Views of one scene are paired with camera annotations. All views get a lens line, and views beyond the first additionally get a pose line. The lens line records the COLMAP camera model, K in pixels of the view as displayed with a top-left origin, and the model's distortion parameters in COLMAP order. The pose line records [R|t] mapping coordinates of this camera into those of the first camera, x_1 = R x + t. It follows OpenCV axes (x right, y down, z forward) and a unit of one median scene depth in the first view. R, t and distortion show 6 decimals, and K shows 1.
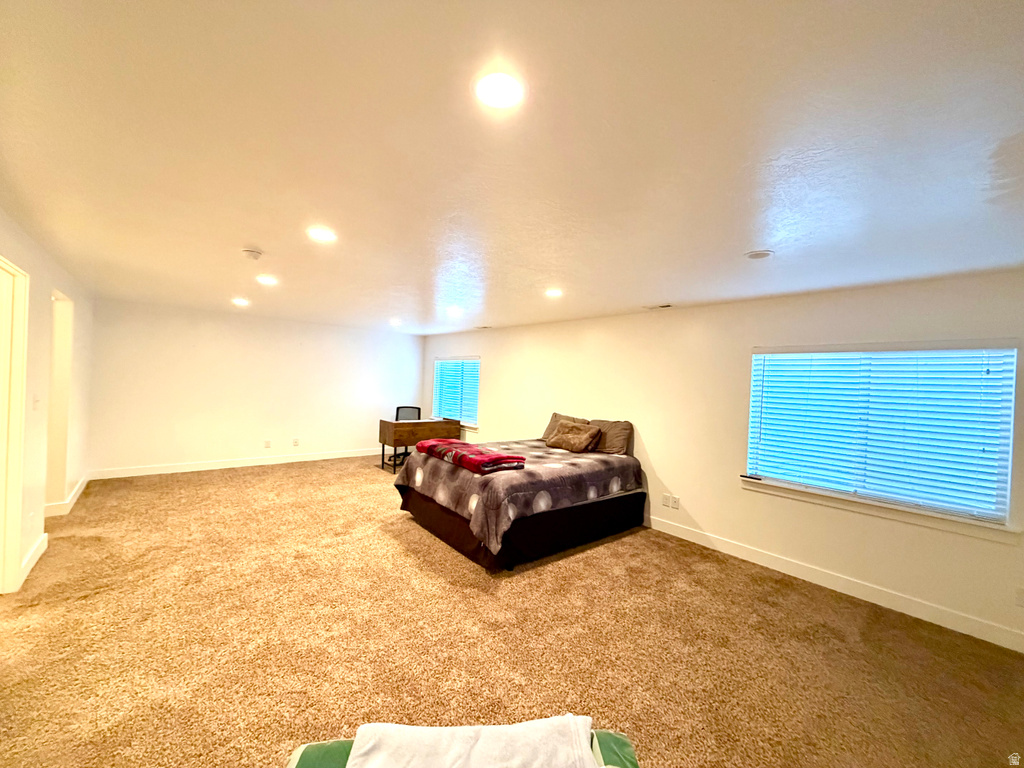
lens RADIAL K [[407.4, 0, 510.1], [0, 407.4, 383.6], [0, 0, 1]] dist [0.001116, -0.000697]
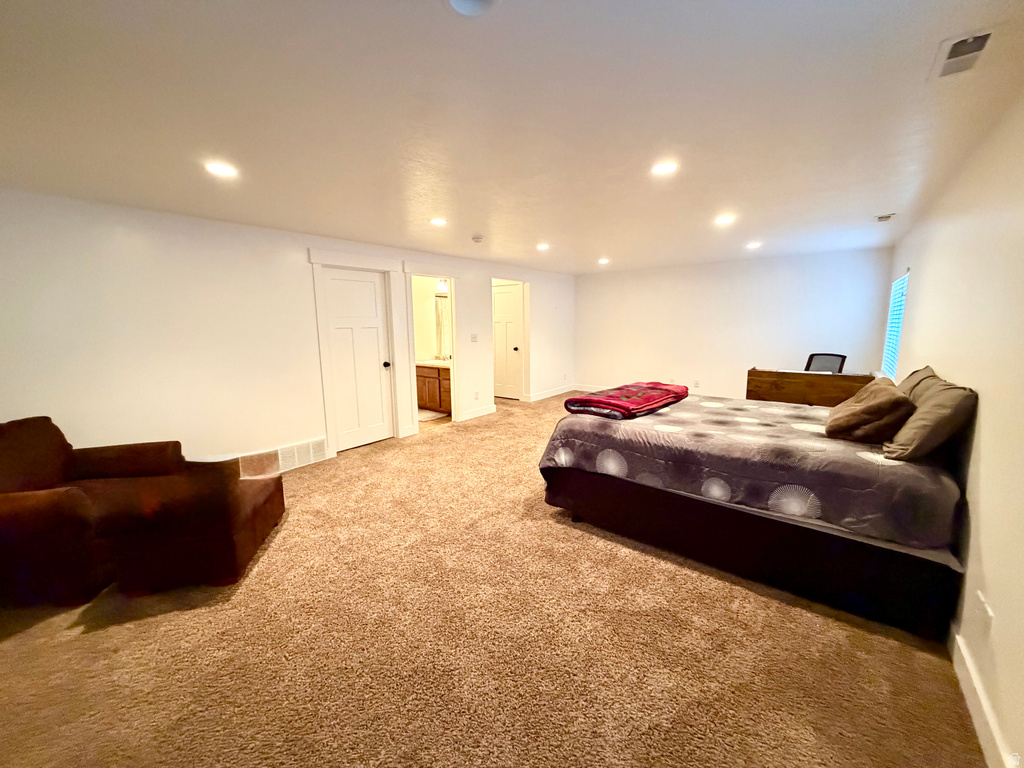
lens RADIAL K [[407.4, 0, 510.1], [0, 407.4, 383.6], [0, 0, 1]] dist [0.001116, -0.000697]
pose [[0.196458, 0.098732, -0.975529, 0.742427], [0.015393, 0.994484, 0.103750, 0.052583], [0.980391, -0.035398, 0.193855, 0.627186]]
